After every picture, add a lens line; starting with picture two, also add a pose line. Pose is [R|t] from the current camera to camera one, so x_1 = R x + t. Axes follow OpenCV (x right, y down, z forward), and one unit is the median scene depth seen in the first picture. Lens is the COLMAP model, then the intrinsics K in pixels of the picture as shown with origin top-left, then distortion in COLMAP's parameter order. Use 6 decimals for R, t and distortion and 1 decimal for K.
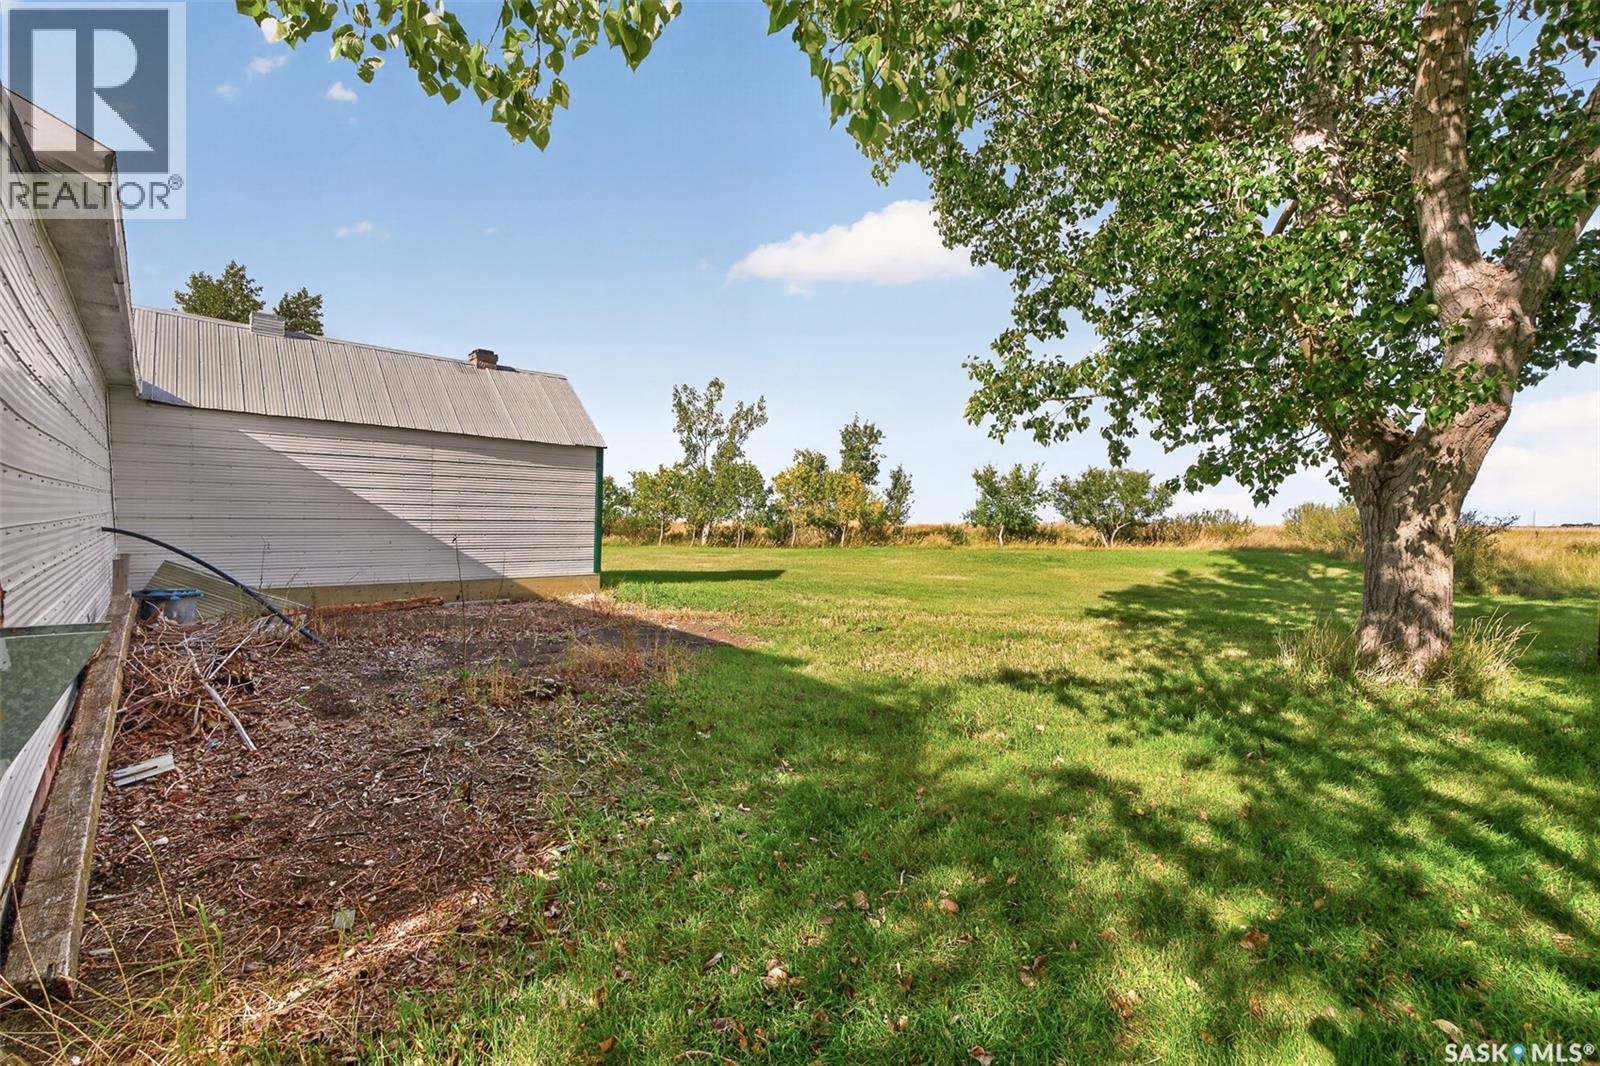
lens RADIAL K [[709.5, 0, 796.8], [0, 709.5, 519.6], [0, 0, 1]] dist [-0.023206, 0.021761]
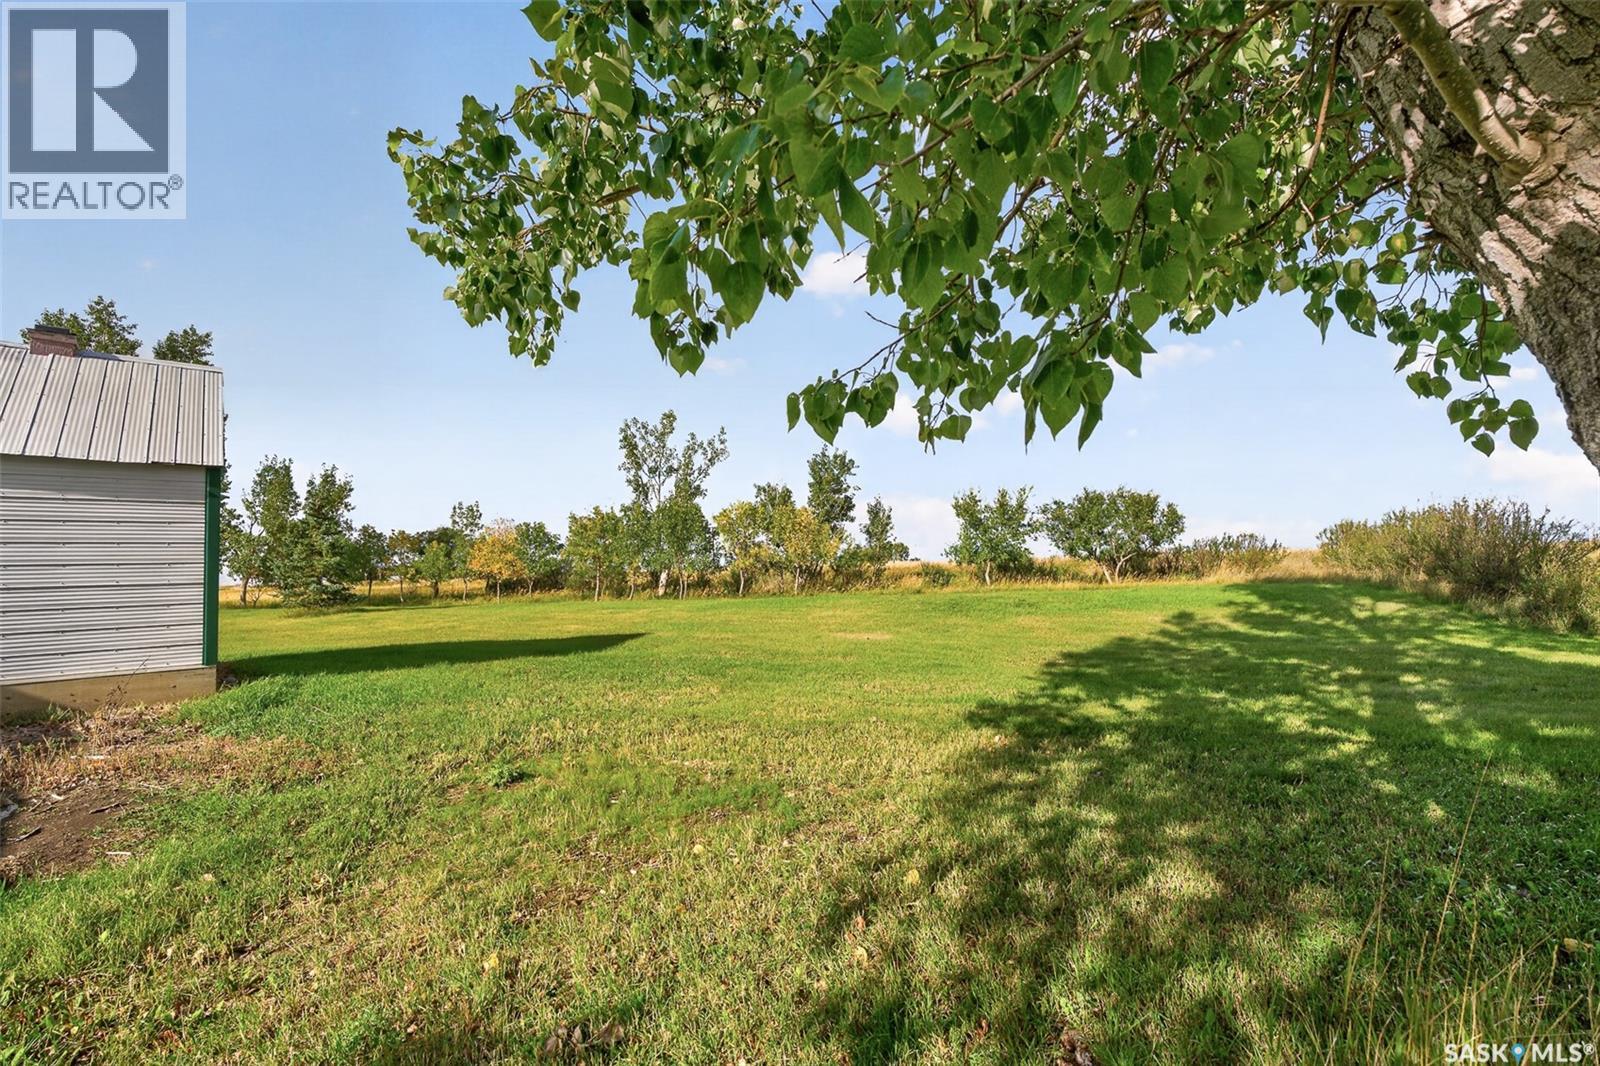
lens RADIAL K [[731.7, 0, 801.2], [0, 731.7, 535.1], [0, 0, 1]] dist [-0.034099, 0.023645]
pose [[0.999099, -0.037883, -0.019116, 0.084012], [0.037119, 0.998556, -0.038832, 0.001504], [0.020560, 0.038088, 0.999063, 0.115509]]
